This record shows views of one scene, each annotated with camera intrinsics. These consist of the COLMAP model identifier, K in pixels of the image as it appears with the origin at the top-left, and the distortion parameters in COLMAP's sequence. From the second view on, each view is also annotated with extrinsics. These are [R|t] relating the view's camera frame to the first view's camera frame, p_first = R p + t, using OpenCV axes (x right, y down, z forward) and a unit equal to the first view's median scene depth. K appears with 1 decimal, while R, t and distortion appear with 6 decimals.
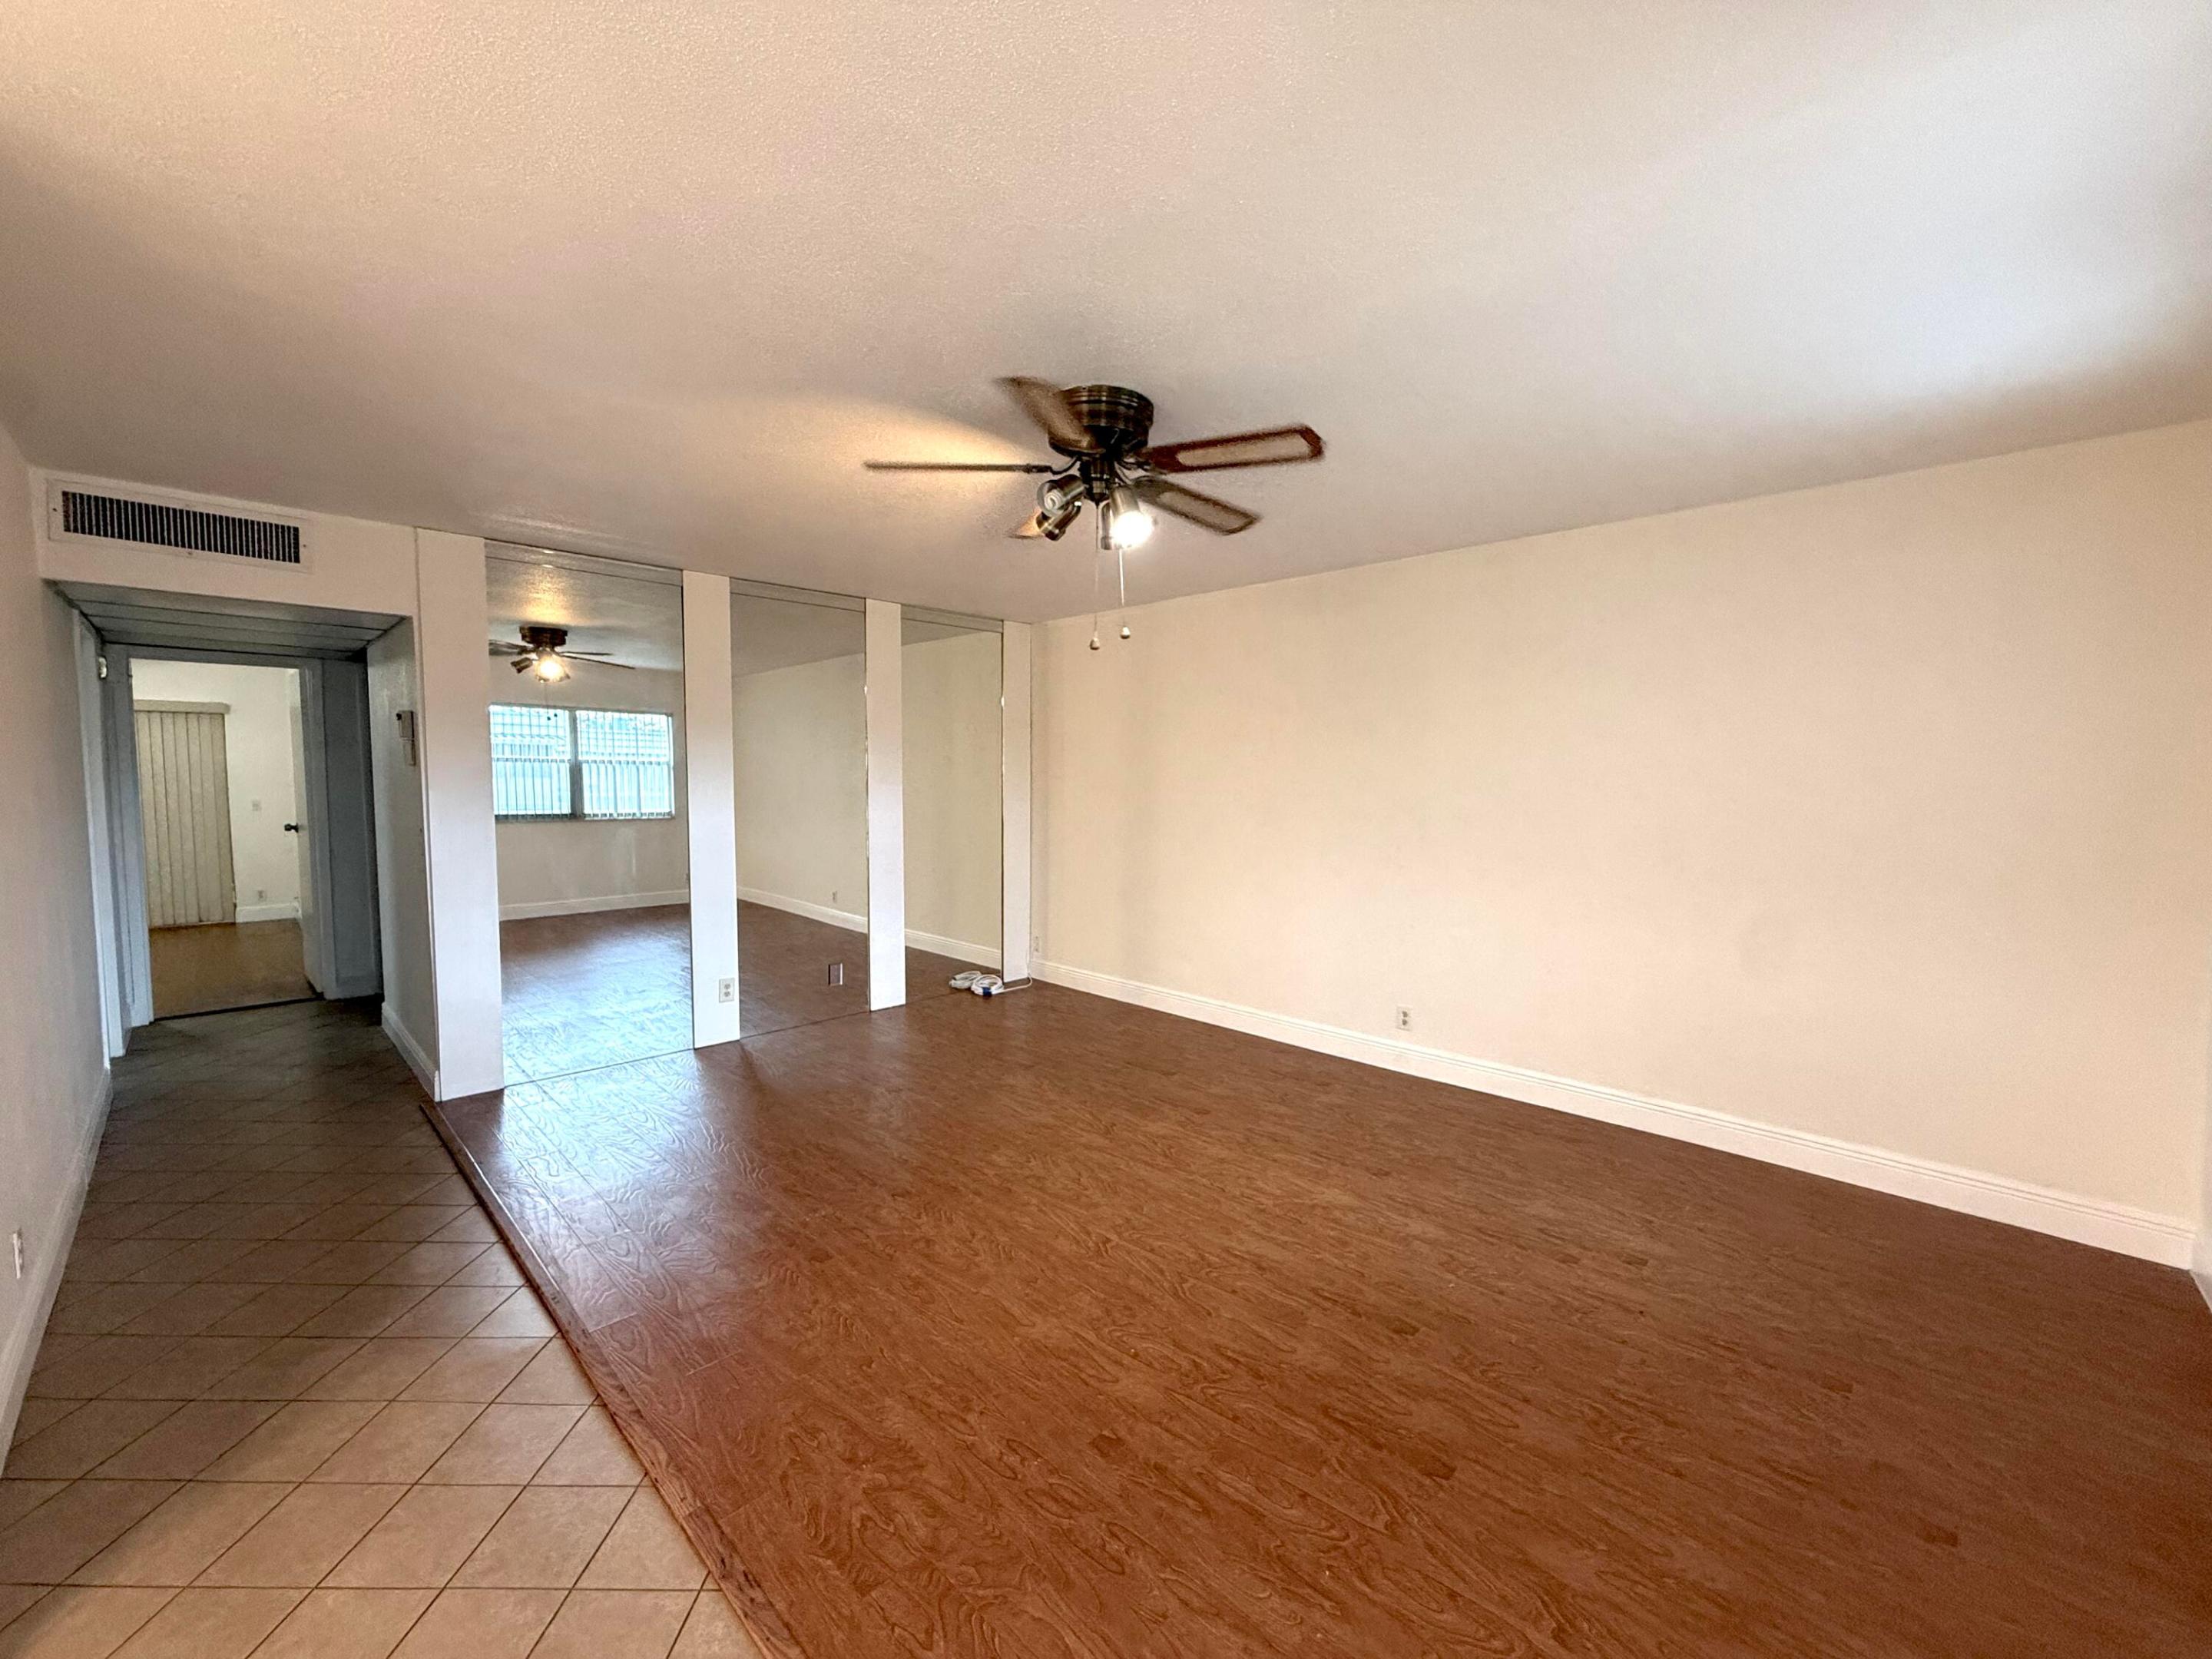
lens RADIAL K [[919.9, 0, 1082.6], [0, 919.9, 834.7], [0, 0, 1]] dist [0.000489, -0.000113]
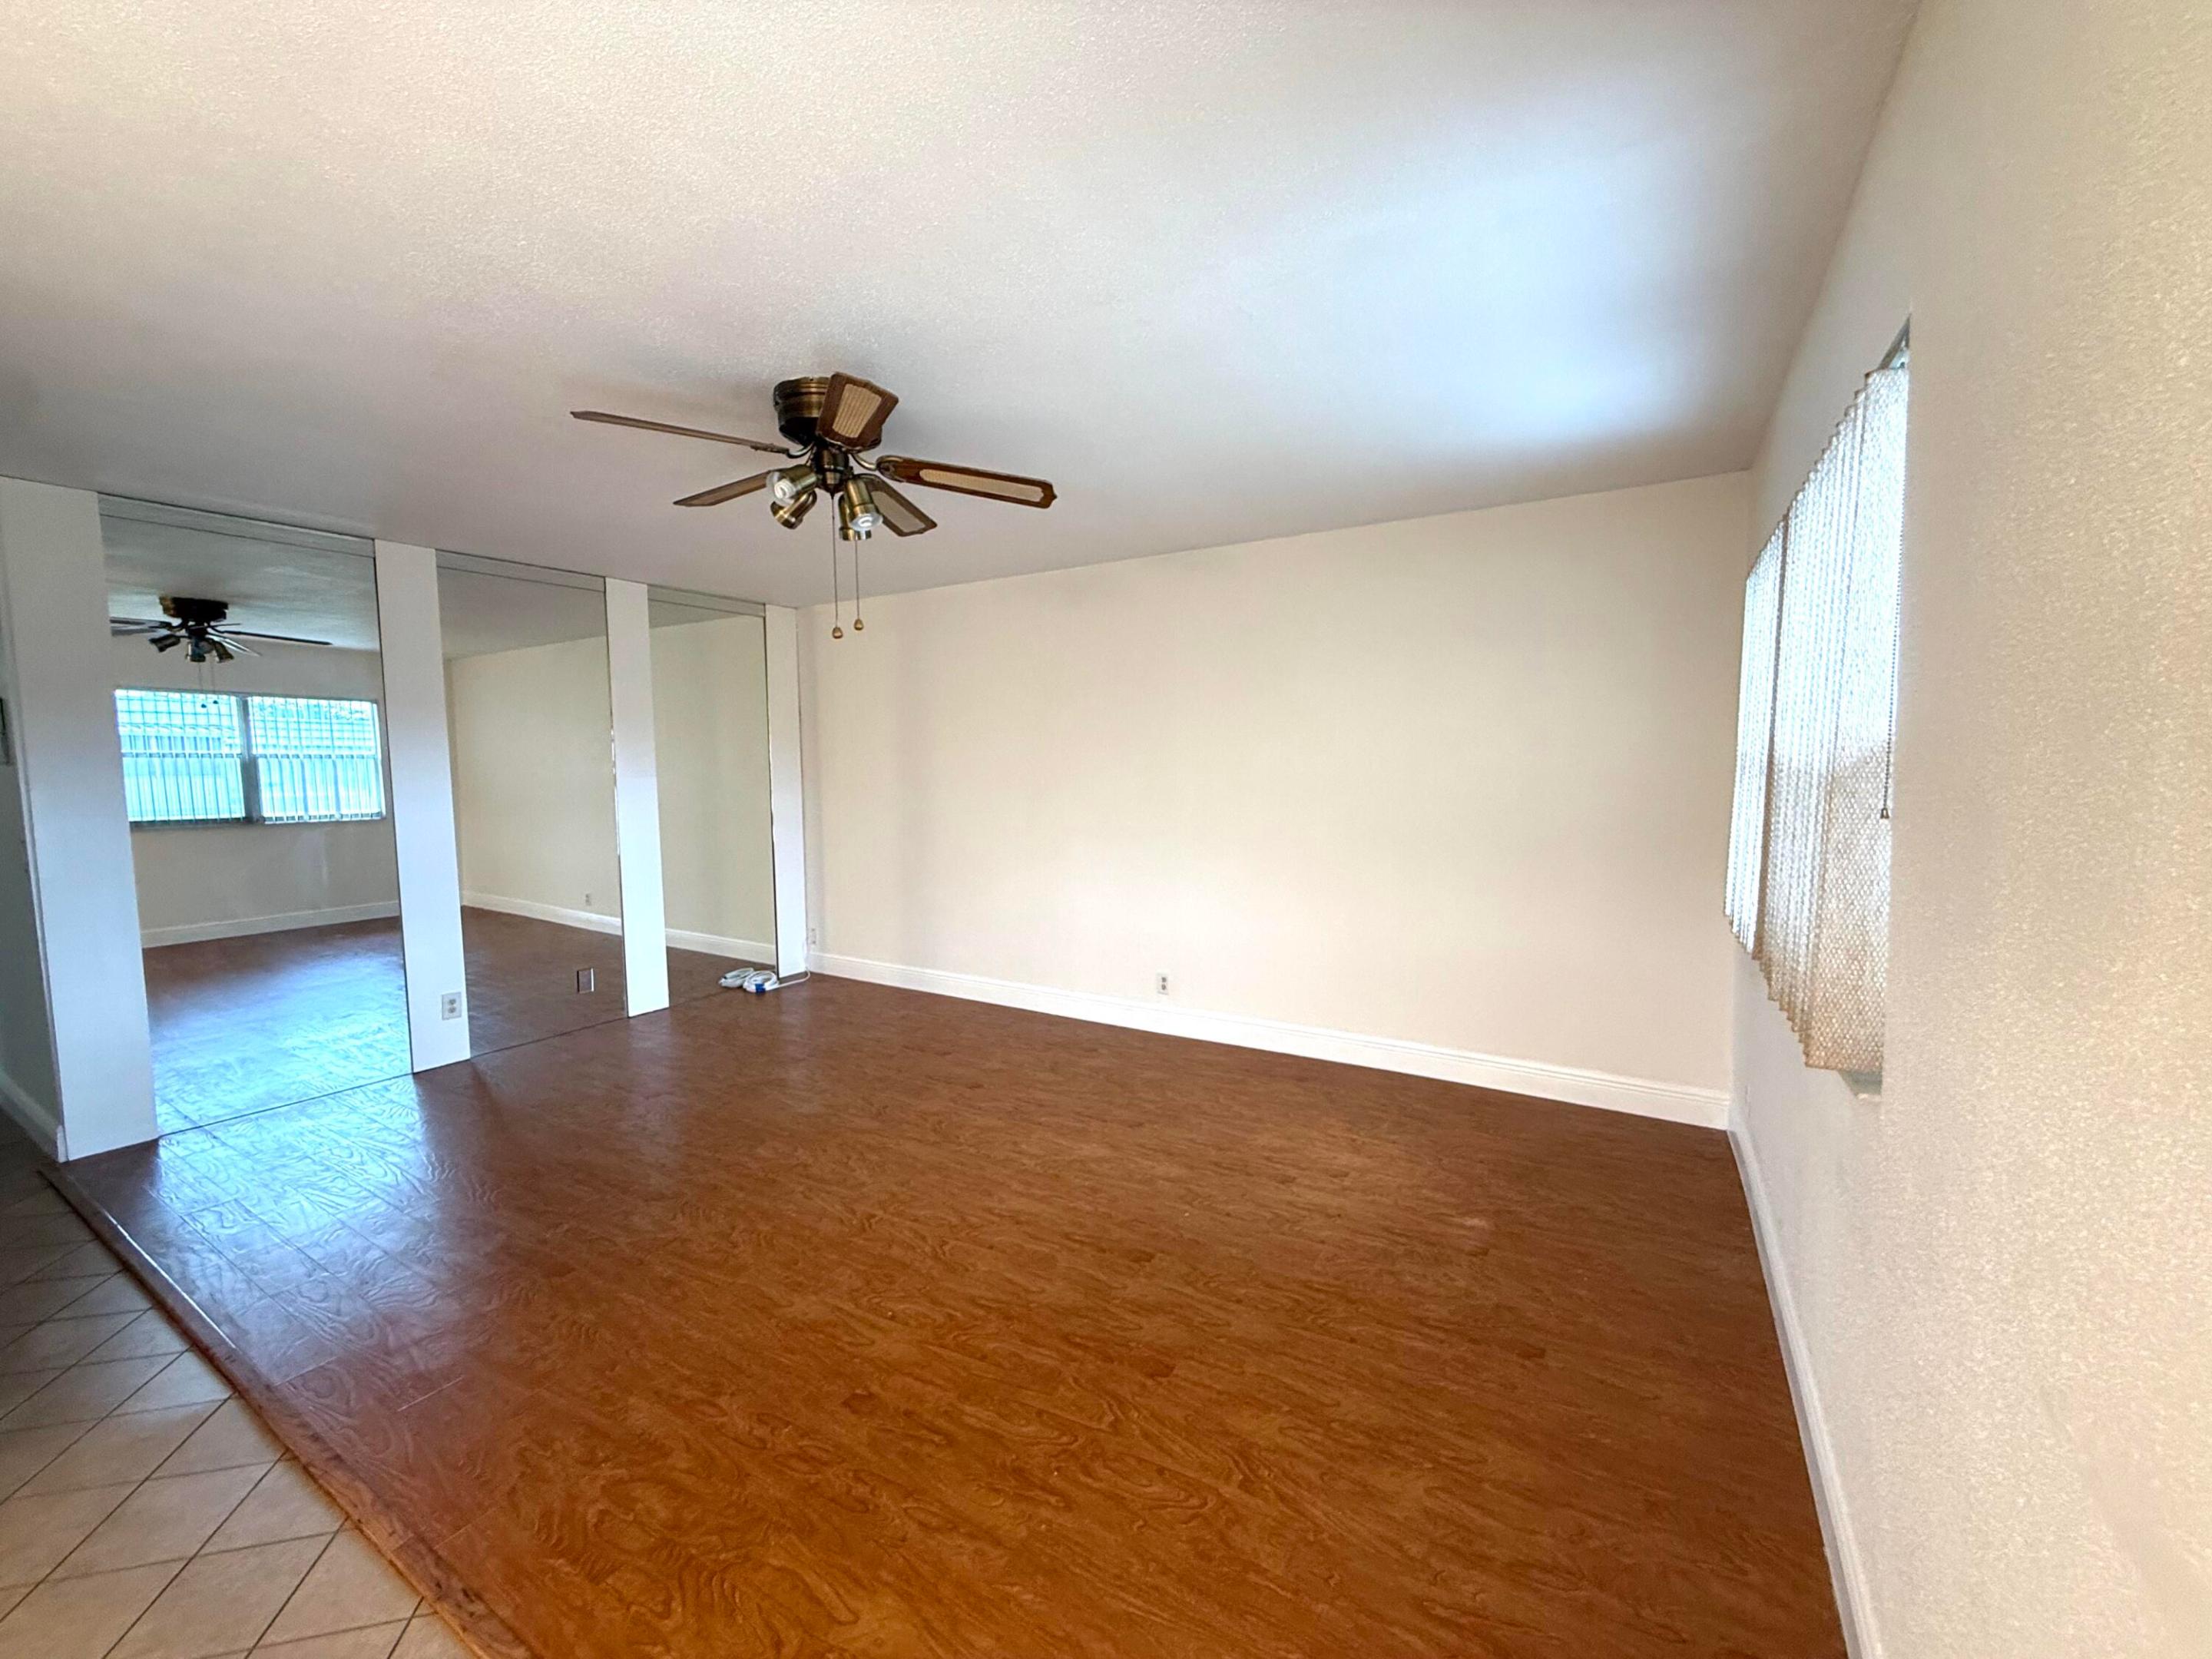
lens RADIAL K [[920.7, 0, 1105.1], [0, 920.7, 836.4], [0, 0, 1]] dist [-0.001240, 0.000041]
pose [[0.971293, -0.033324, 0.235539, 0.051040], [0.029550, 0.999372, 0.019532, 0.004657], [-0.236042, -0.012011, 0.971669, -0.053997]]
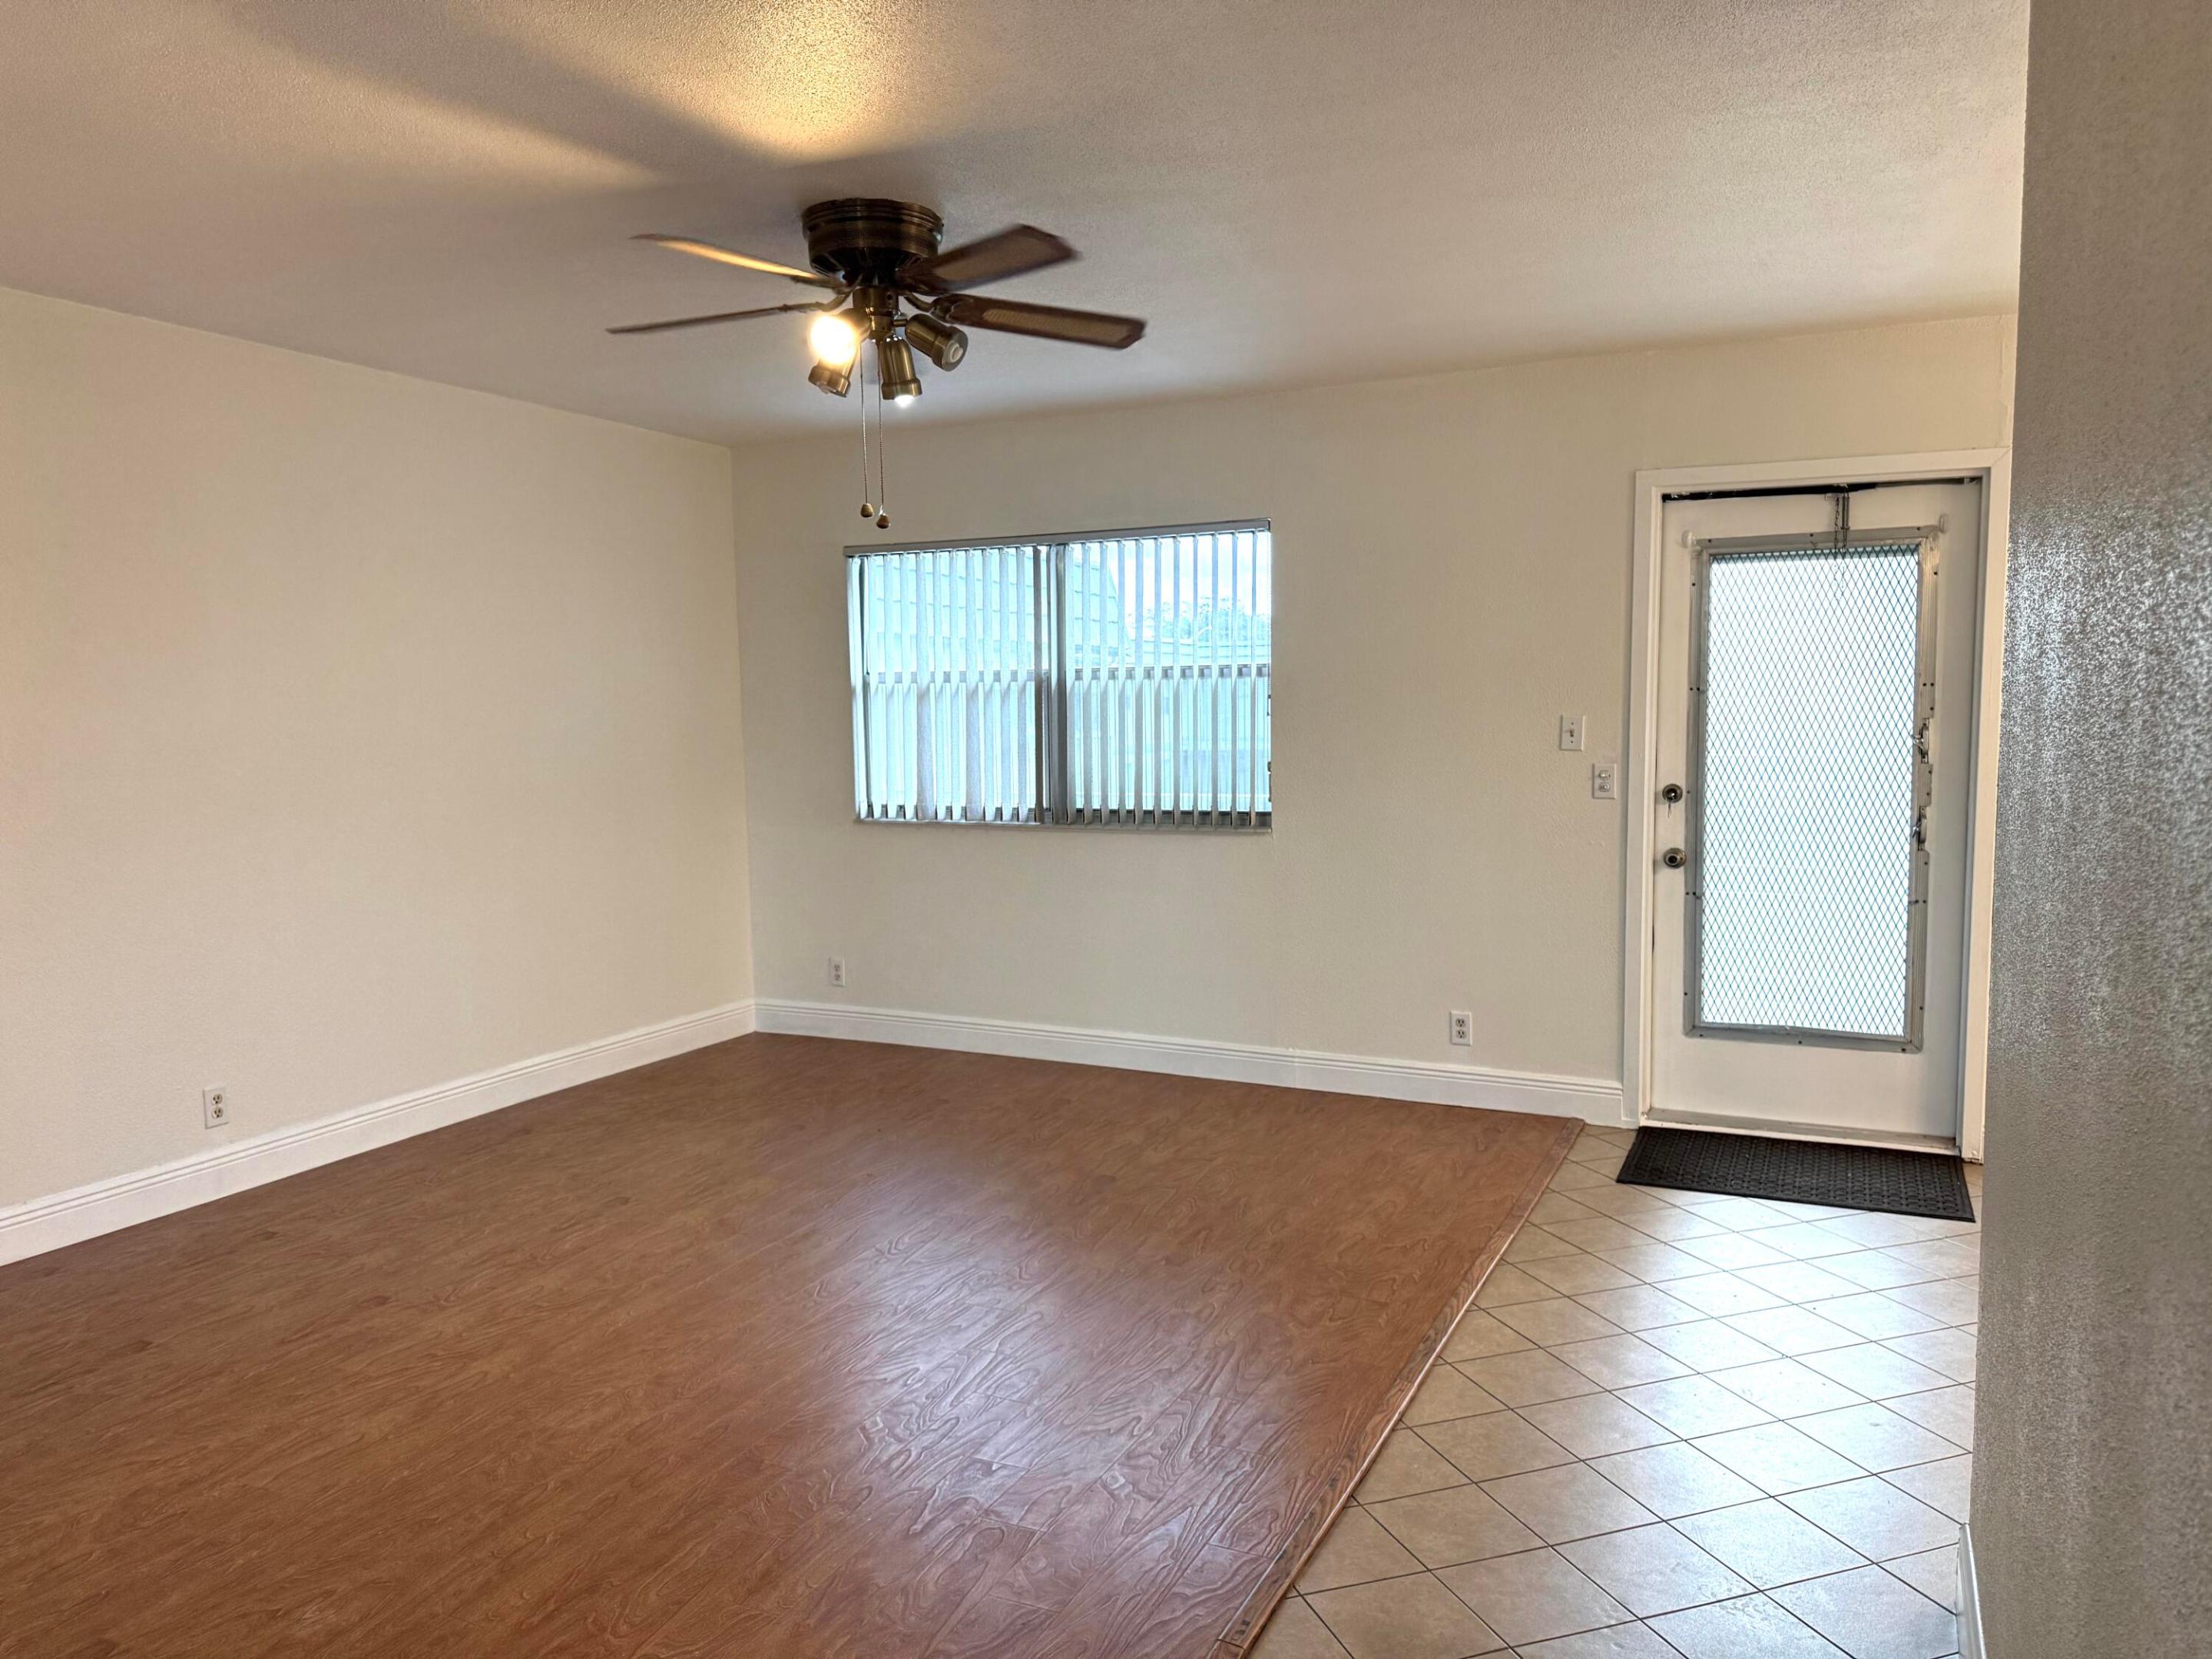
lens RADIAL K [[1550.5, 0, 1115.9], [0, 1550.5, 840.6], [0, 0, 1]] dist [0.047950, -0.028746]
pose [[-0.369045, -0.081239, 0.925854, -1.226480], [0.069693, 0.990949, 0.114730, -0.081219], [-0.926795, 0.106866, -0.360043, 1.202277]]
